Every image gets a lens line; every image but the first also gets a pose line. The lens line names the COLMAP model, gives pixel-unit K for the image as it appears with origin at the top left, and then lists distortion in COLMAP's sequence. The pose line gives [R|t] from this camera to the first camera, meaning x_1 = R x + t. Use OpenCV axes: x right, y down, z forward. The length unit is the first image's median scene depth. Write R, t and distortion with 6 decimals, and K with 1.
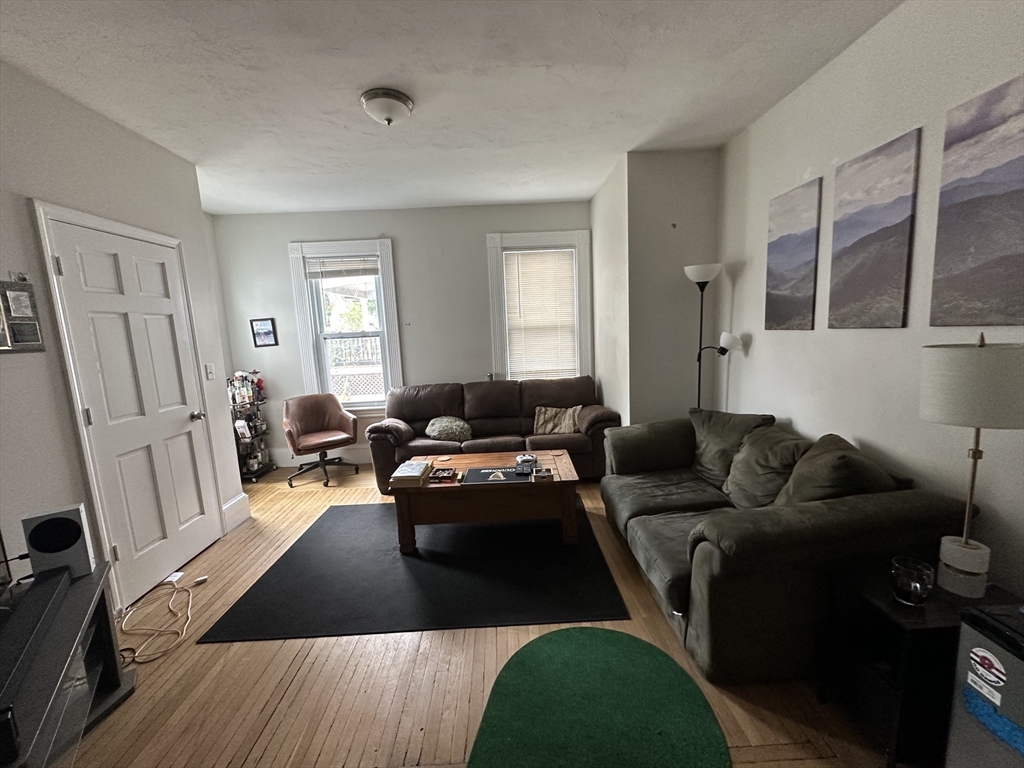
lens RADIAL K [[408.3, 0, 513.4], [0, 408.3, 383.0], [0, 0, 1]] dist [-0.004231, 0.000192]
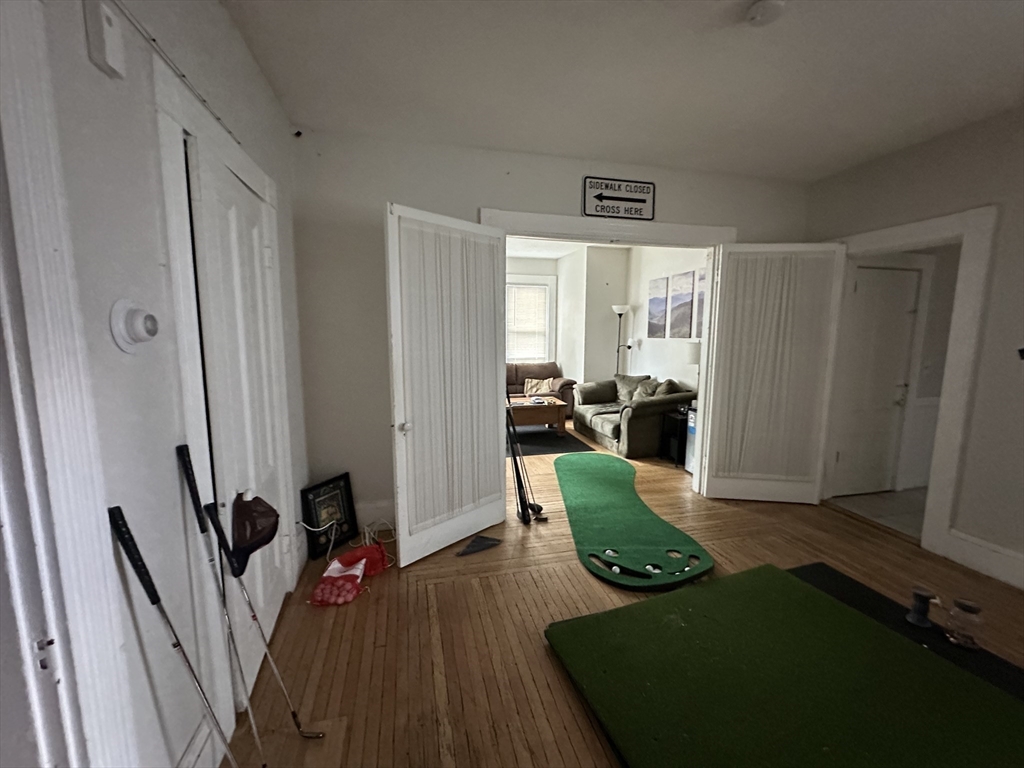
lens RADIAL K [[408.3, 0, 513.4], [0, 408.3, 383.0], [0, 0, 1]] dist [-0.004231, 0.000192]
pose [[0.974674, 0.020532, 0.222686, -0.528666], [-0.017281, 0.999714, -0.016542, 0.149522], [-0.222962, 0.012275, 0.974750, -0.907894]]
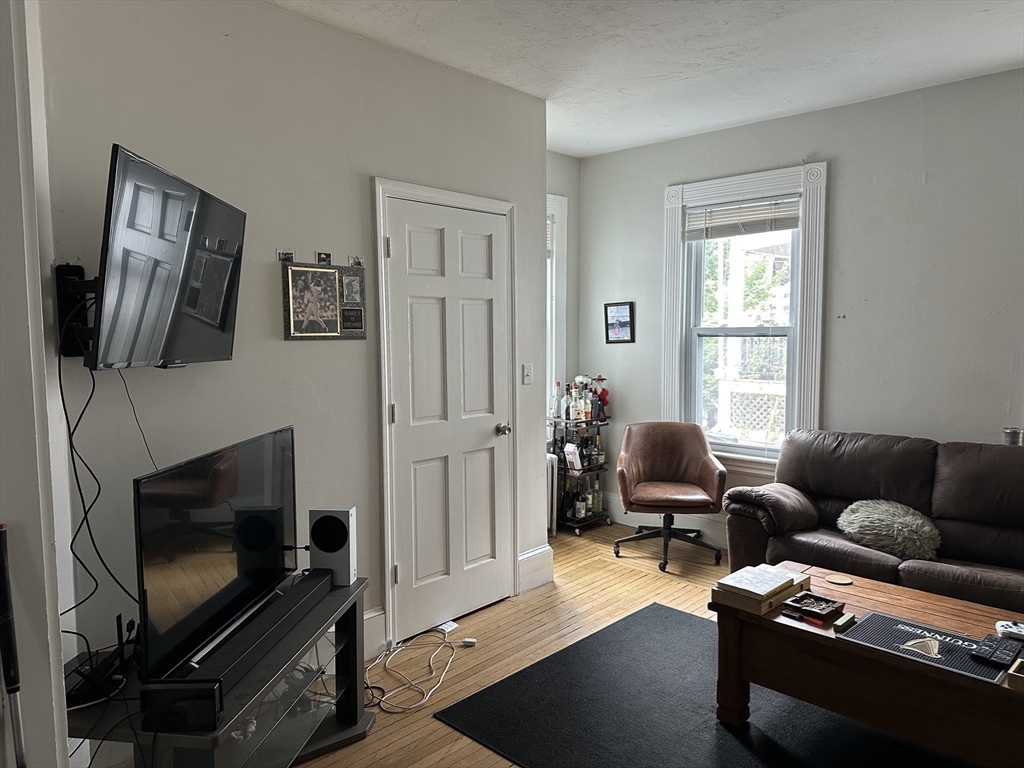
lens RADIAL K [[714.8, 0, 513.7], [0, 714.8, 386.9], [0, 0, 1]] dist [0.101461, -0.137372]
pose [[0.707207, 0.101348, -0.699704, 0.172571], [-0.122110, 0.992309, 0.020310, -0.028518], [0.696381, 0.071078, 0.714144, 0.038341]]
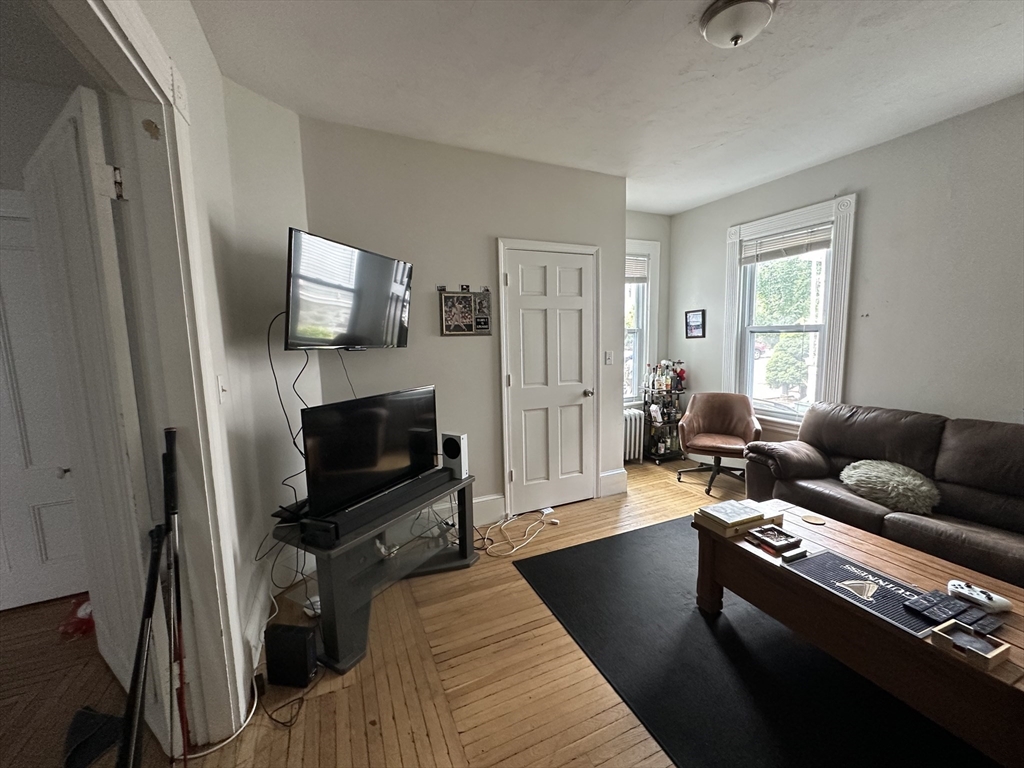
lens RADIAL K [[408.3, 0, 513.4], [0, 408.3, 383.0], [0, 0, 1]] dist [-0.004231, 0.000192]
pose [[0.385846, 0.145496, -0.911018, 0.229853], [-0.122402, 0.986829, 0.105762, -0.047987], [0.914407, 0.070703, 0.398573, 0.299533]]
